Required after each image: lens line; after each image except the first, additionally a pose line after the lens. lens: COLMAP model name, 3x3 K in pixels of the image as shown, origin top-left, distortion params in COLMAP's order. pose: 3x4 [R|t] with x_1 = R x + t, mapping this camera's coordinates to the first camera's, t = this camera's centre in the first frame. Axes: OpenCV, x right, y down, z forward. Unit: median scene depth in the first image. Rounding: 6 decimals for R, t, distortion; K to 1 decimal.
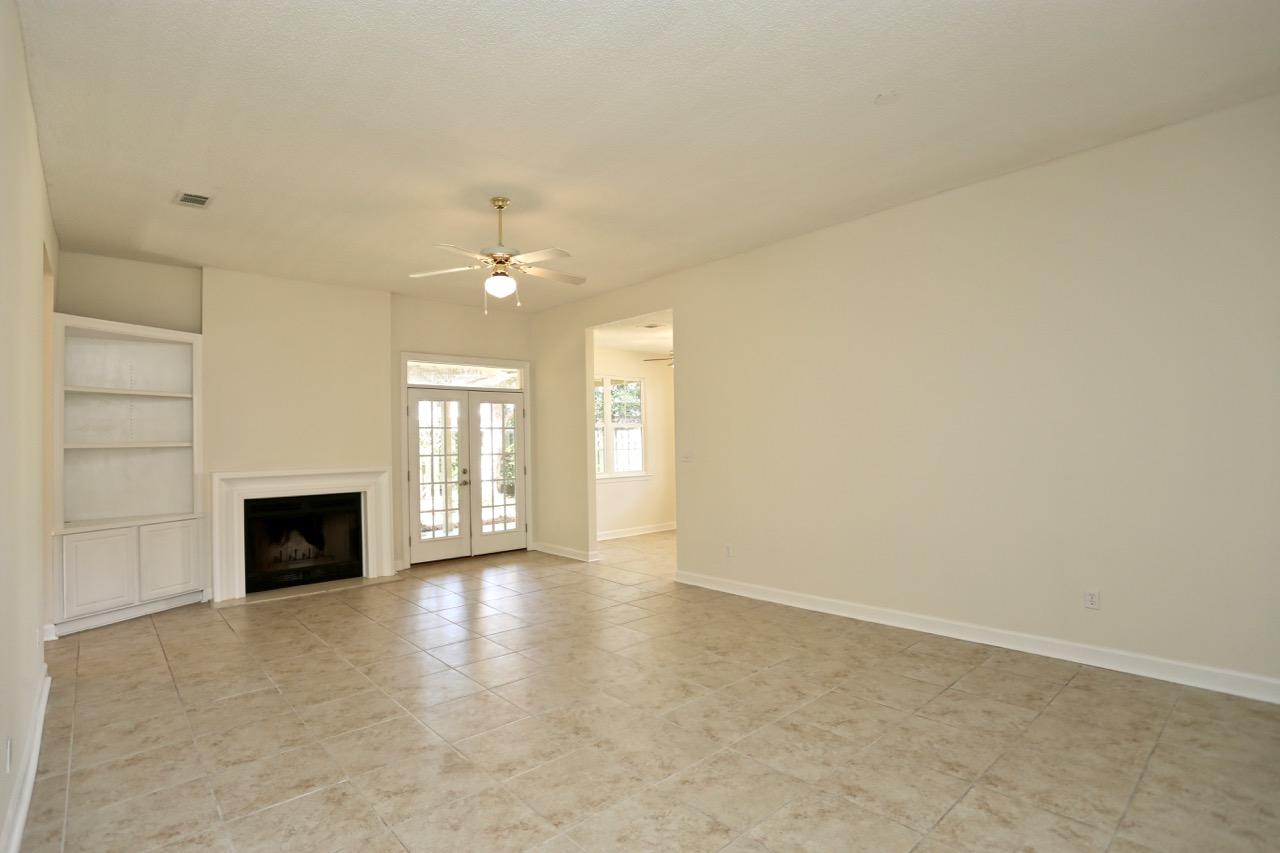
lens RADIAL K [[619.3, 0, 638.3], [0, 619.3, 427.6], [0, 0, 1]] dist [-0.045277, 0.001169]
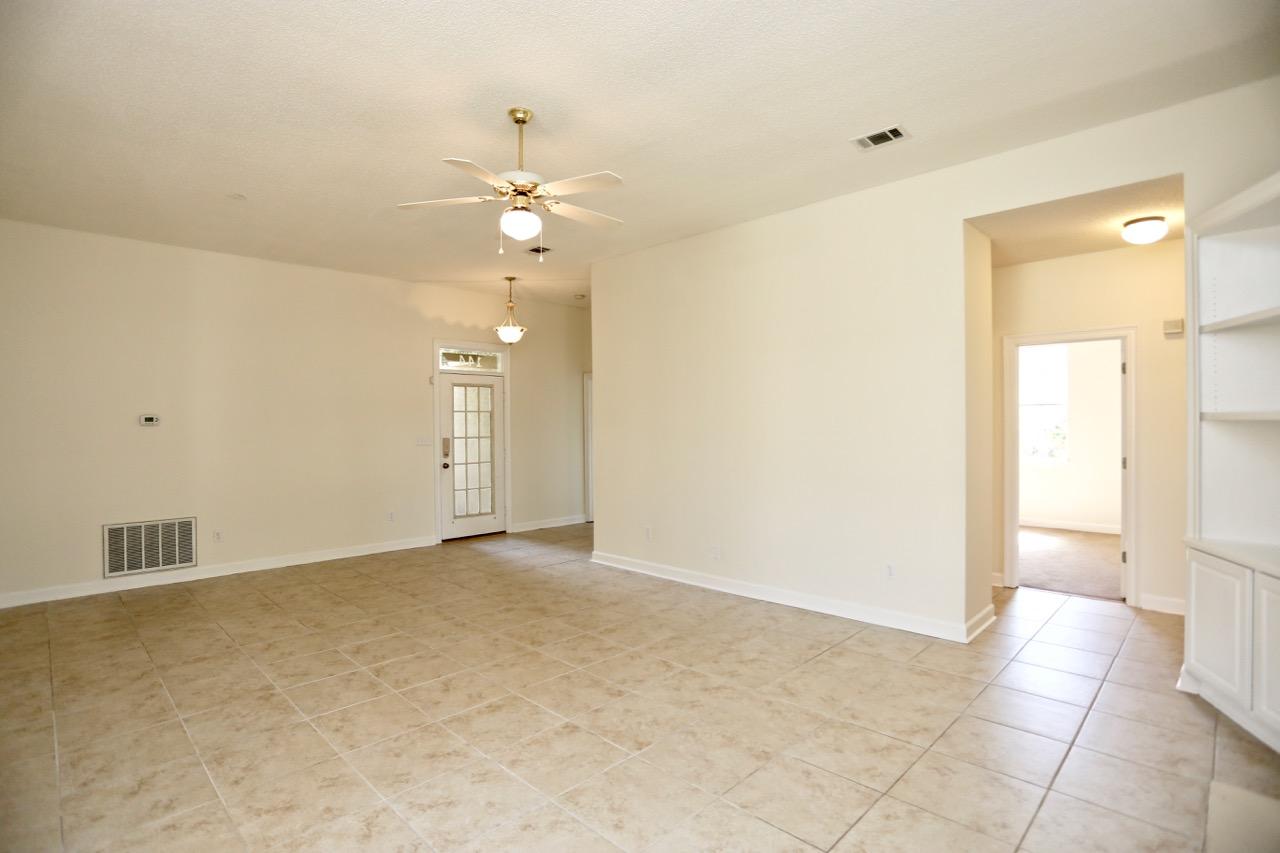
lens RADIAL K [[619.3, 0, 644.8], [0, 619.3, 424.7], [0, 0, 1]] dist [-0.045277, 0.001169]
pose [[-0.997337, 0.028680, -0.067053, -0.387221], [0.029985, 0.999378, -0.018538, 0.043926], [0.066480, -0.020500, -0.997577, 2.157751]]
